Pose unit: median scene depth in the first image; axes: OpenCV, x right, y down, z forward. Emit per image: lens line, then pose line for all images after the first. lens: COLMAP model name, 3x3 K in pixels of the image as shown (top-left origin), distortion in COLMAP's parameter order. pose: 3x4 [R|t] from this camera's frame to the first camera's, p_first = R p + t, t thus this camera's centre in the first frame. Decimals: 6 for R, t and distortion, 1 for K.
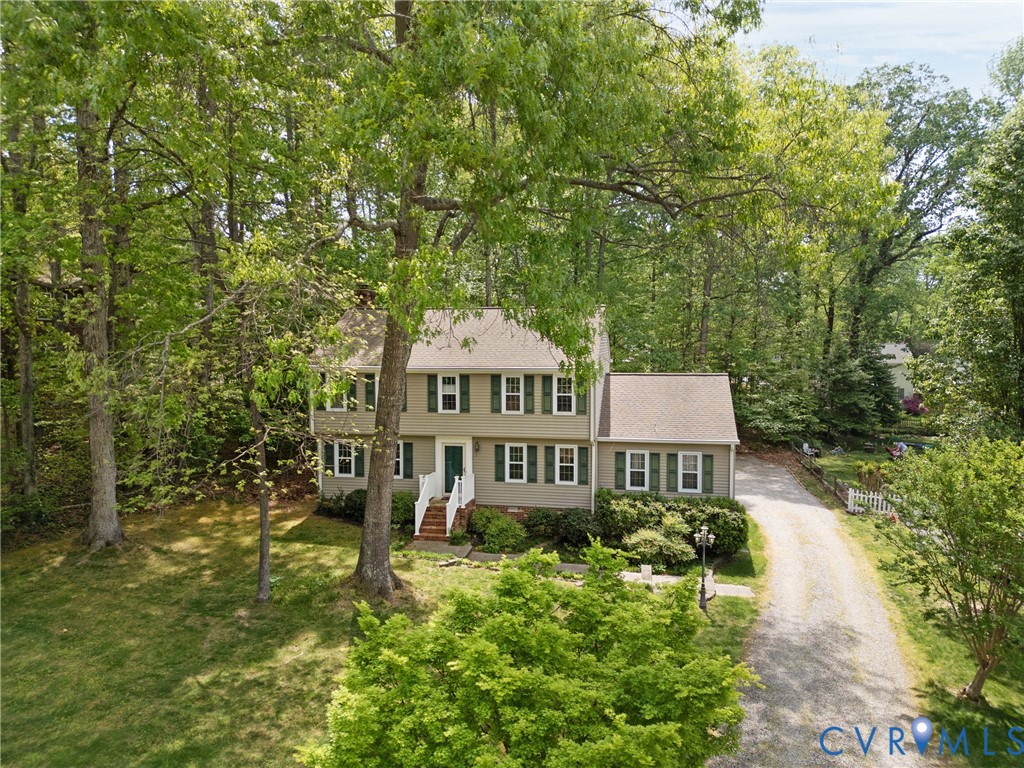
lens RADIAL K [[719.4, 0, 512.0], [0, 719.4, 384.0], [0, 0, 1]] dist [0.058836, -0.039647]
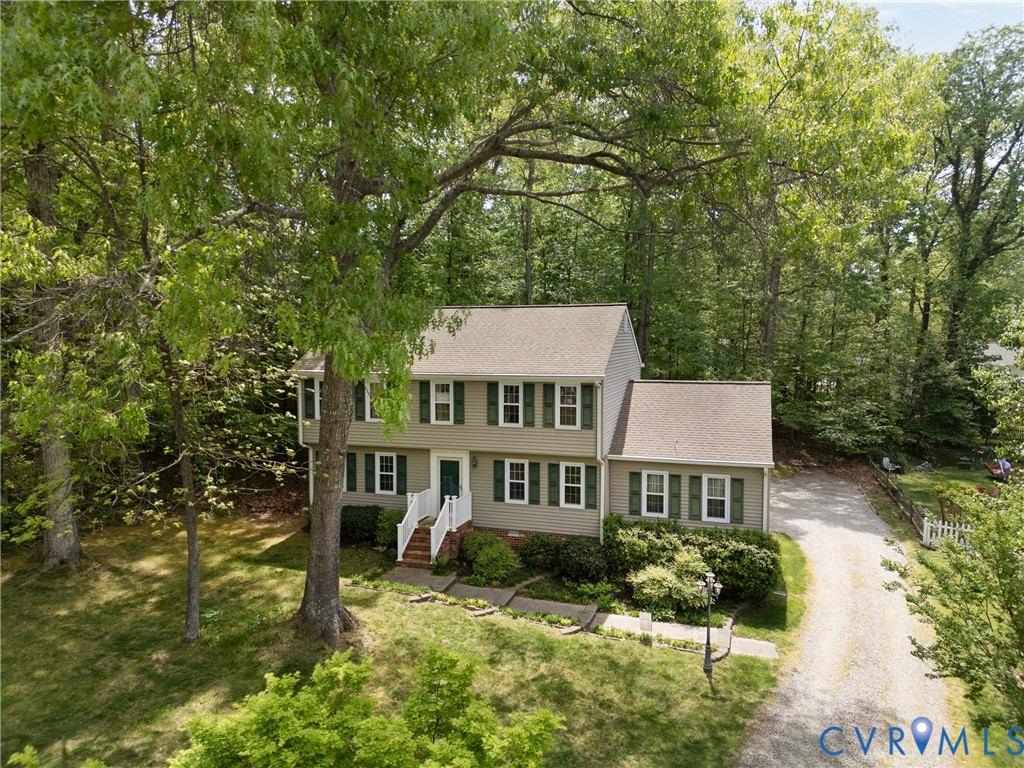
lens RADIAL K [[719.4, 0, 512.0], [0, 719.4, 384.0], [0, 0, 1]] dist [0.058836, -0.039647]
pose [[0.992777, 0.009544, -0.119594, 0.108259], [-0.008940, 0.999944, 0.005590, -0.016080], [0.119640, -0.004480, 0.992807, 0.121088]]
